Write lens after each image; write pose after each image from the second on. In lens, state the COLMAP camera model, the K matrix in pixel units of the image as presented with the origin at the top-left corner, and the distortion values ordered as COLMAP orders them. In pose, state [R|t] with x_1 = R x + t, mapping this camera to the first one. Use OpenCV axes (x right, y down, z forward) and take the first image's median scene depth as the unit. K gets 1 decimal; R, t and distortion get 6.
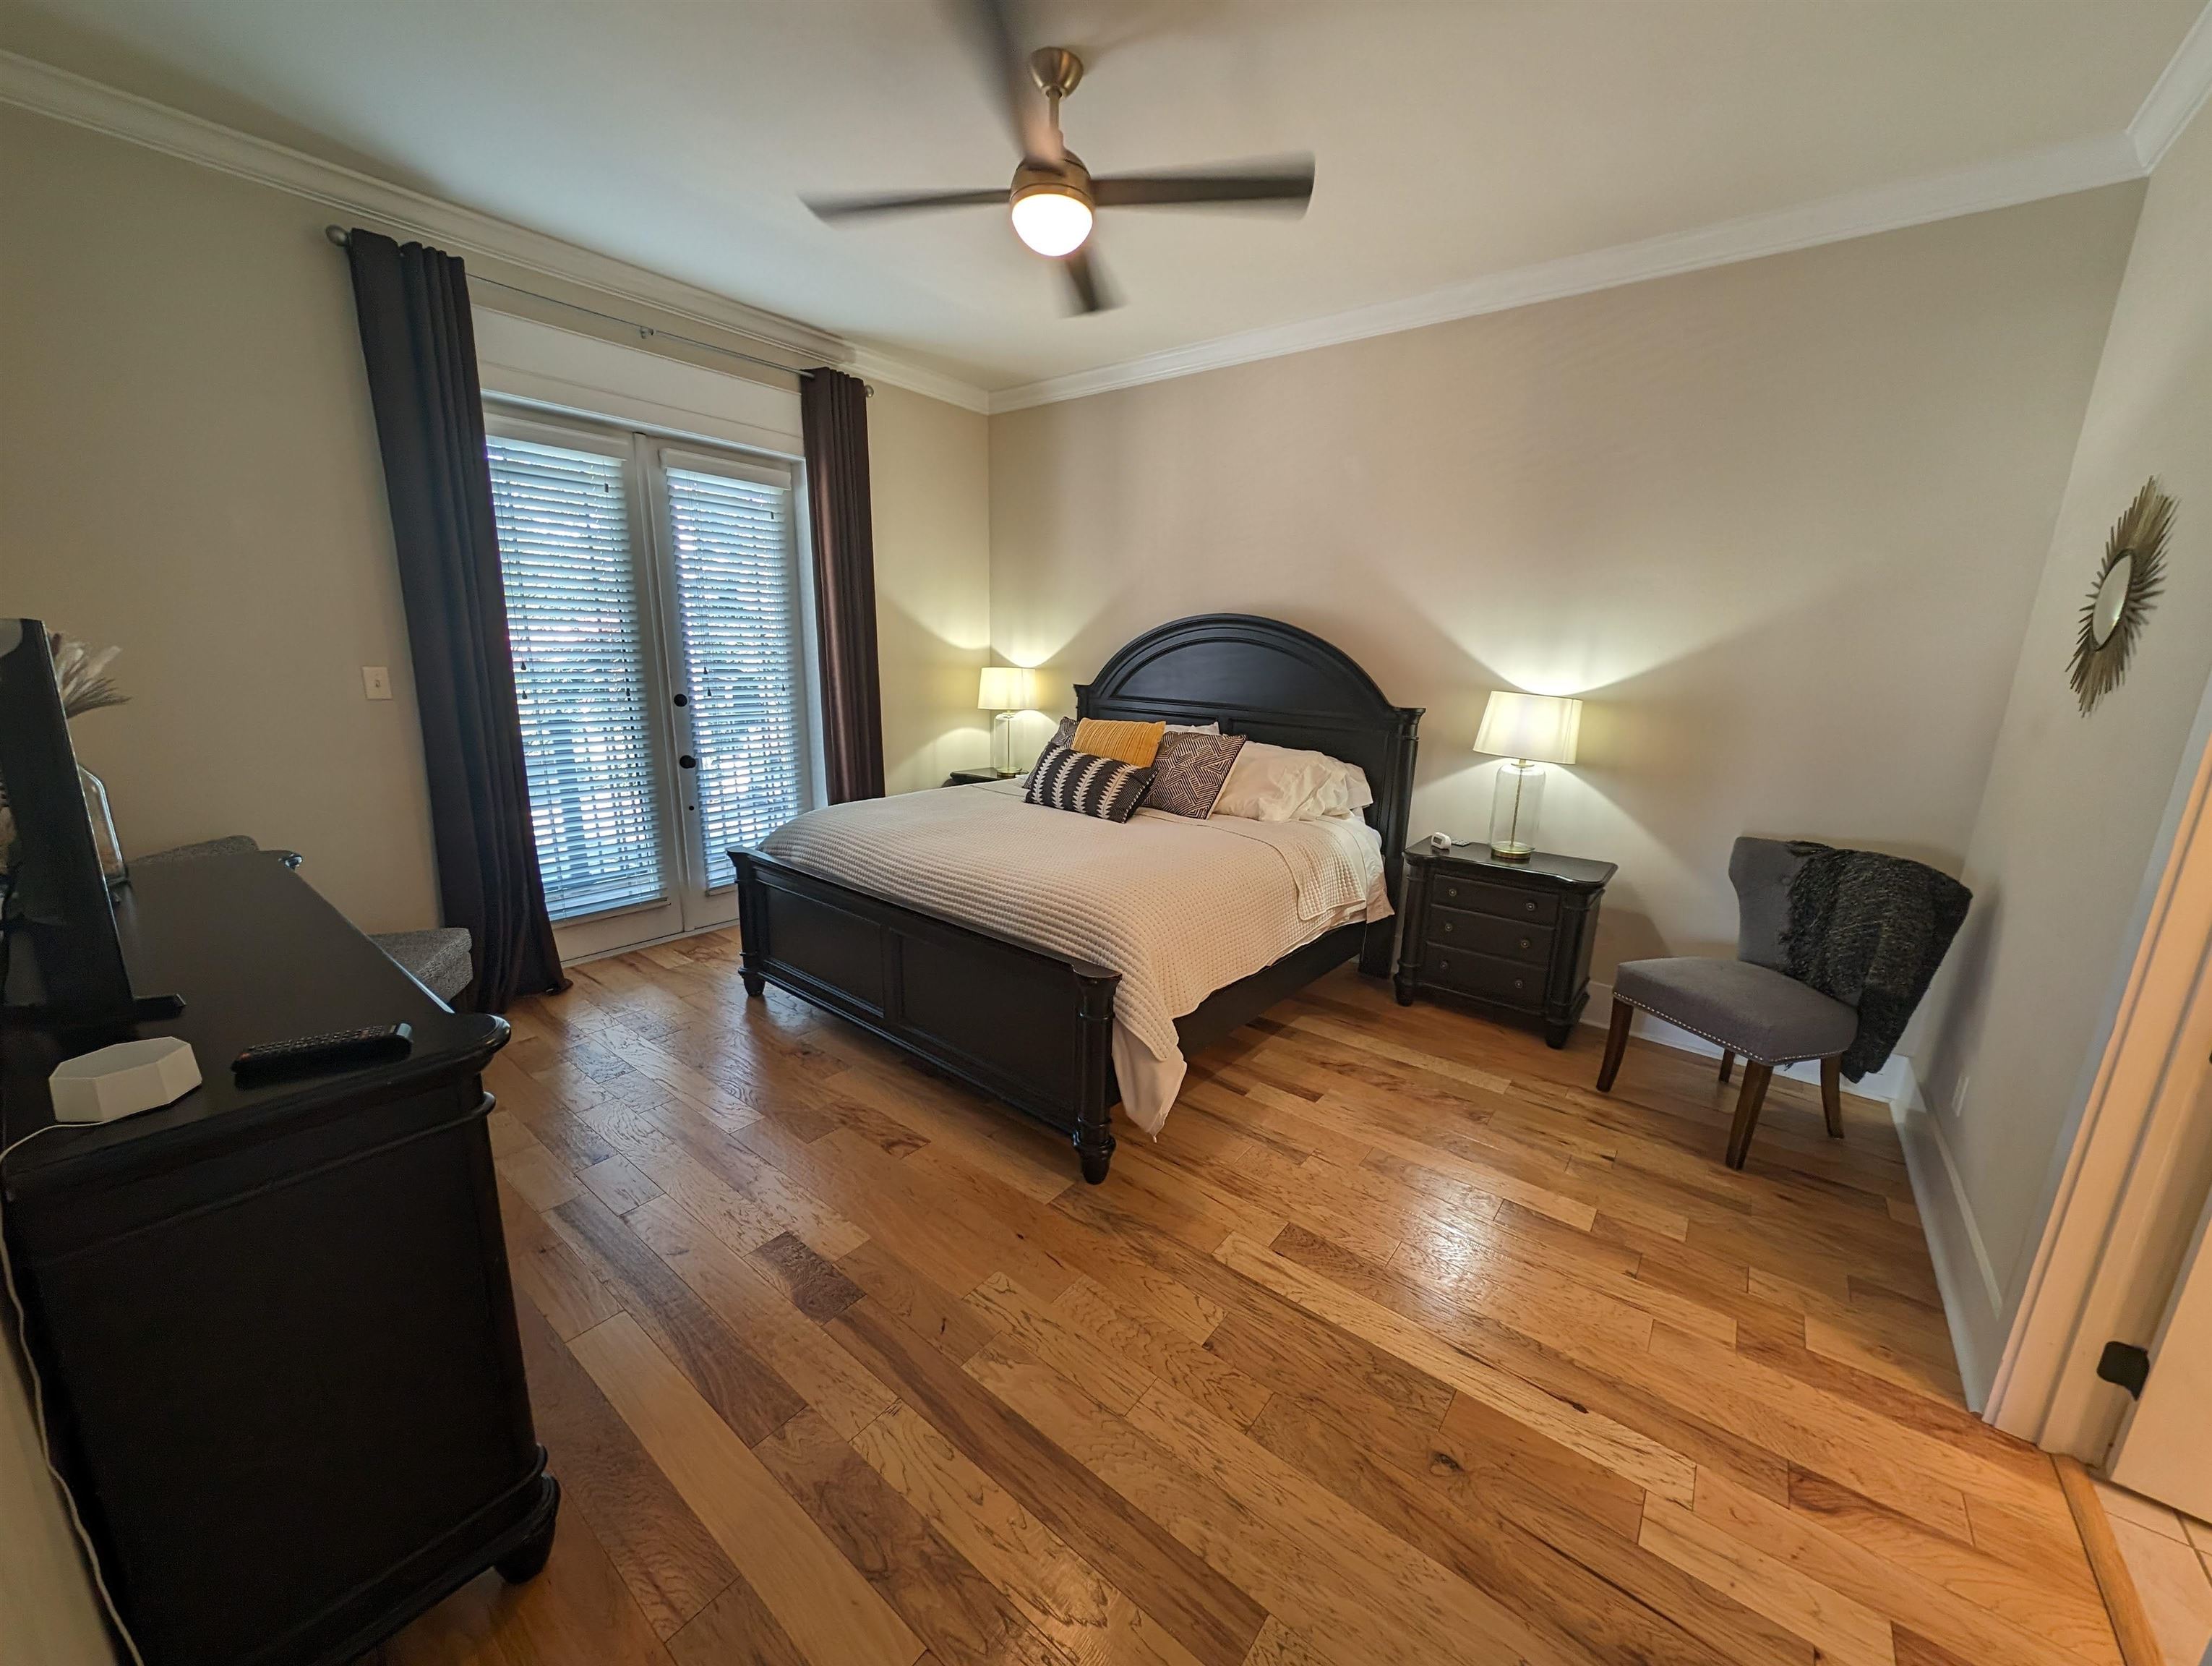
lens RADIAL K [[820.9, 0, 1104.0], [0, 820.9, 846.1], [0, 0, 1]] dist [0.013820, -0.009289]
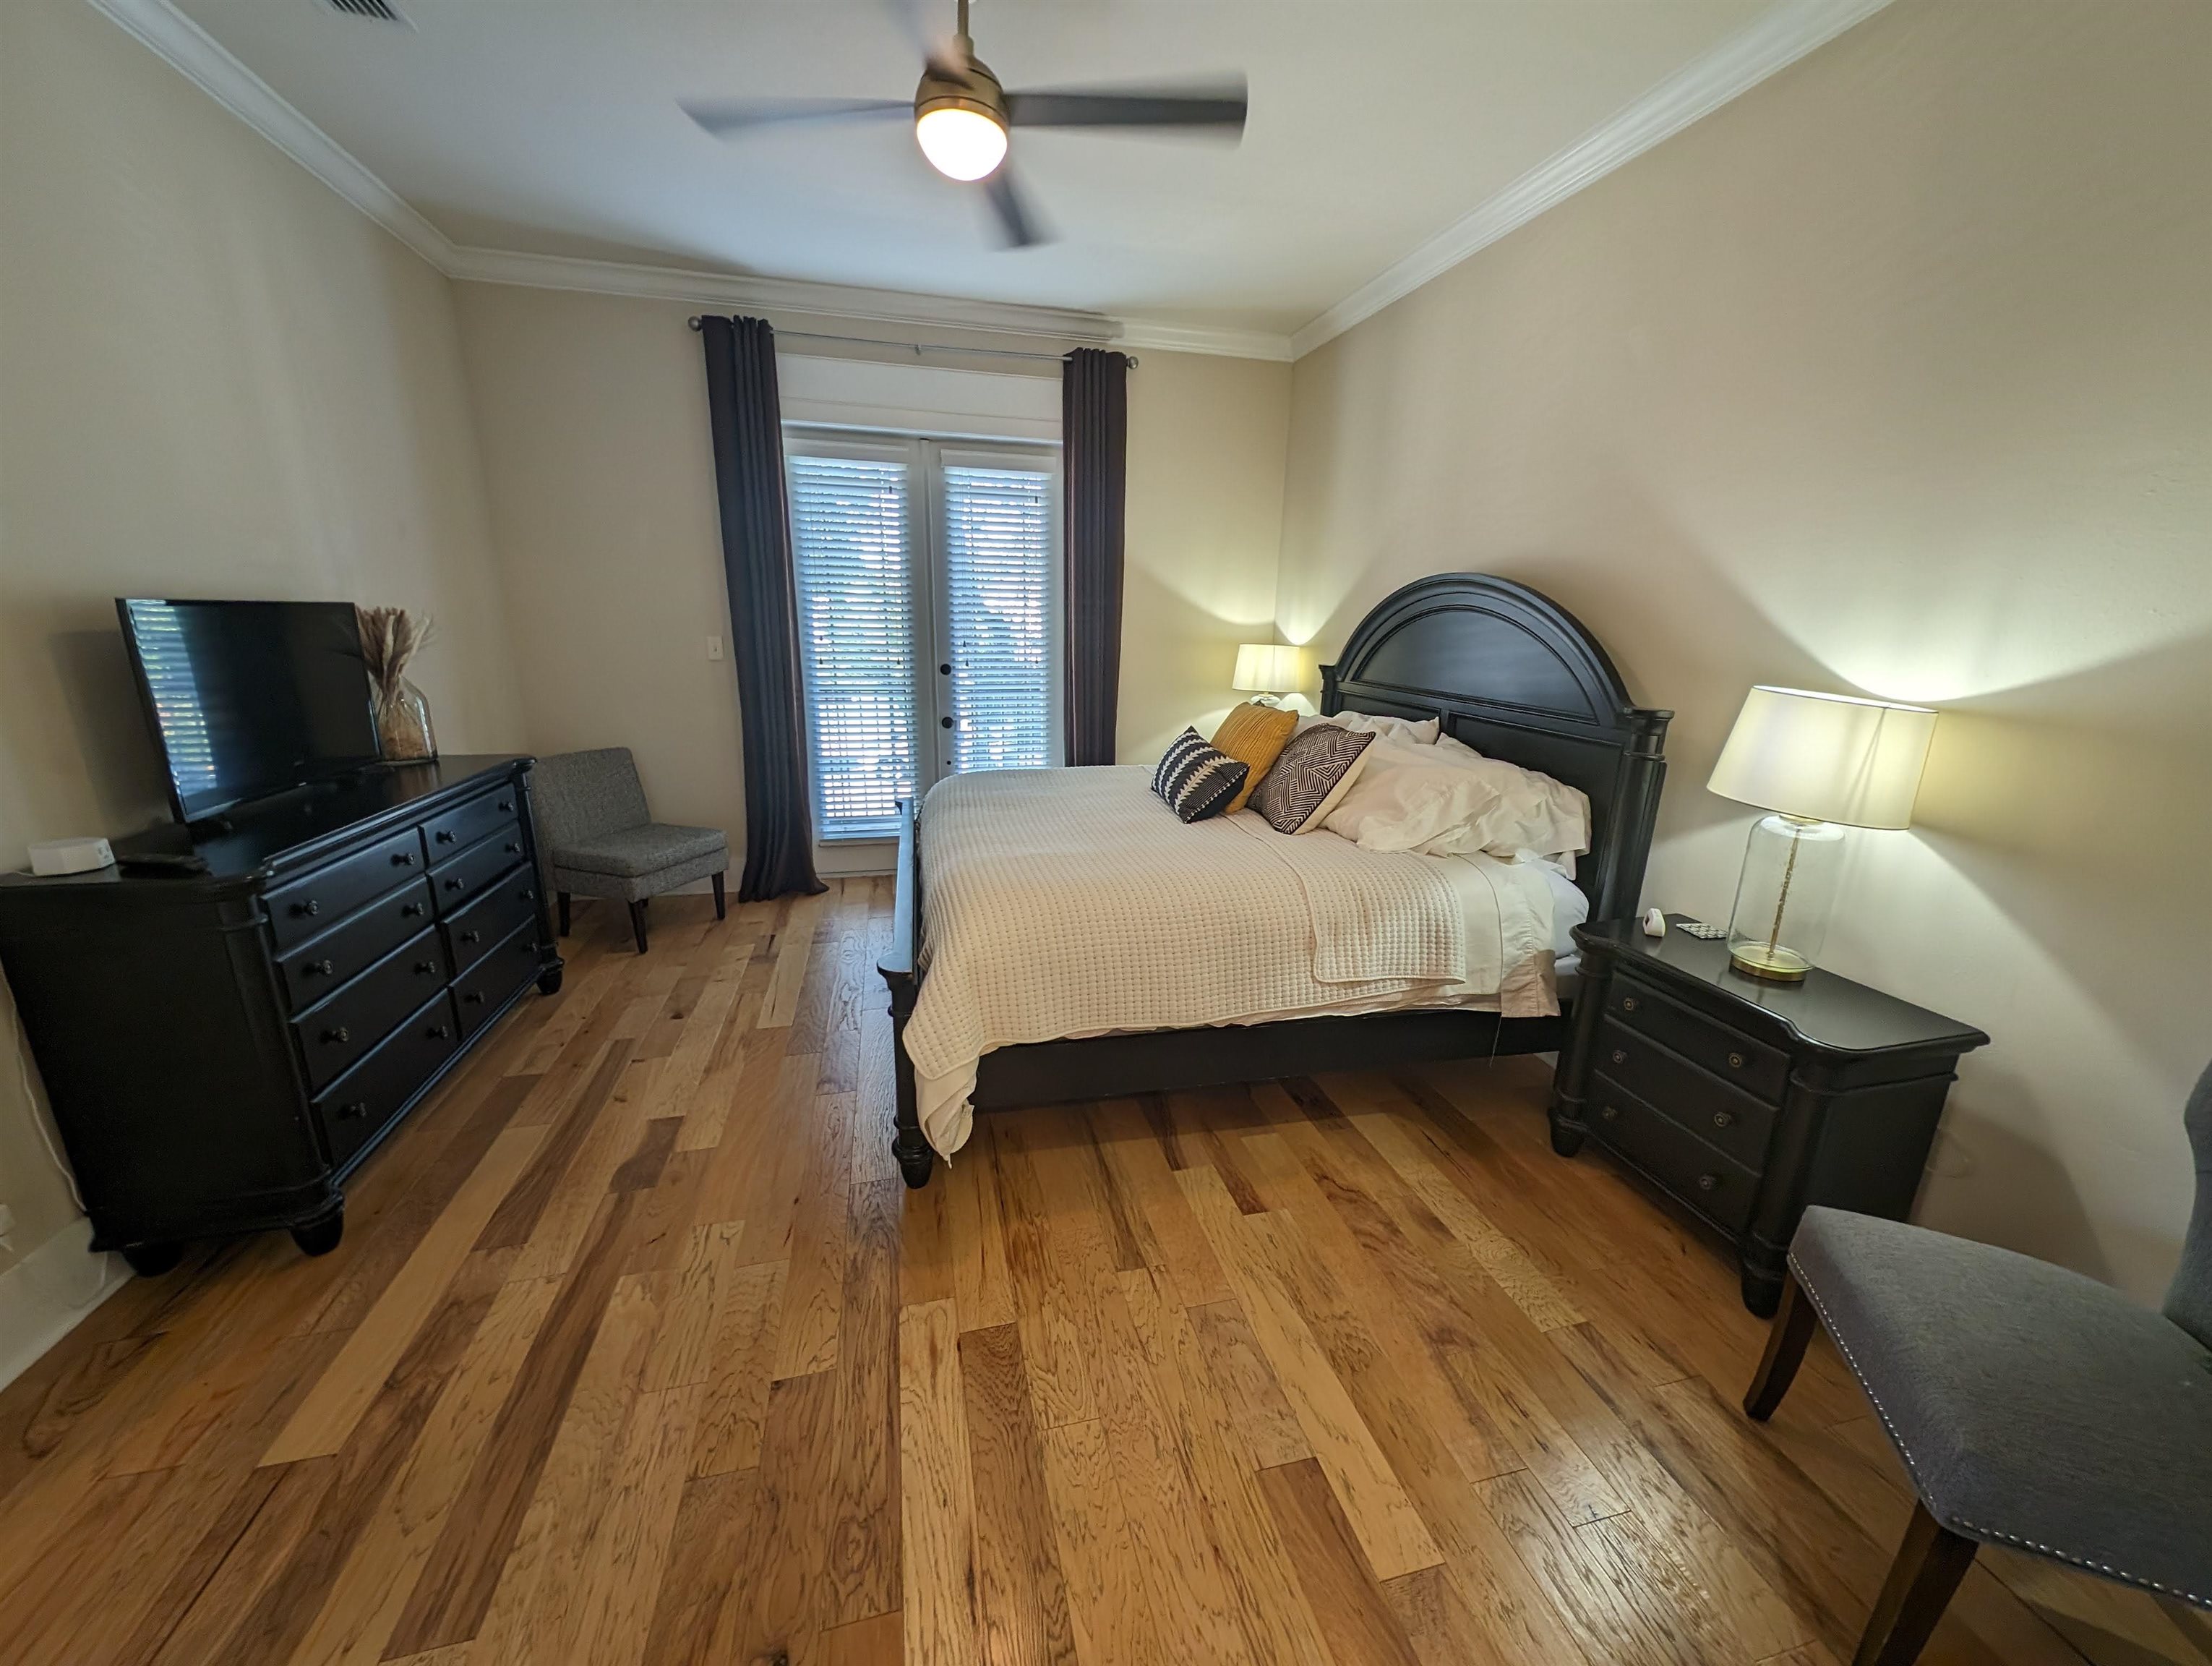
lens RADIAL K [[827.3, 0, 1100.4], [0, 827.3, 844.2], [0, 0, 1]] dist [0.001316, -0.000025]
pose [[0.793907, 0.152957, -0.588486, 0.465826], [-0.142332, 0.987702, 0.064704, -0.049582], [0.591145, 0.032392, 0.805915, 0.248859]]
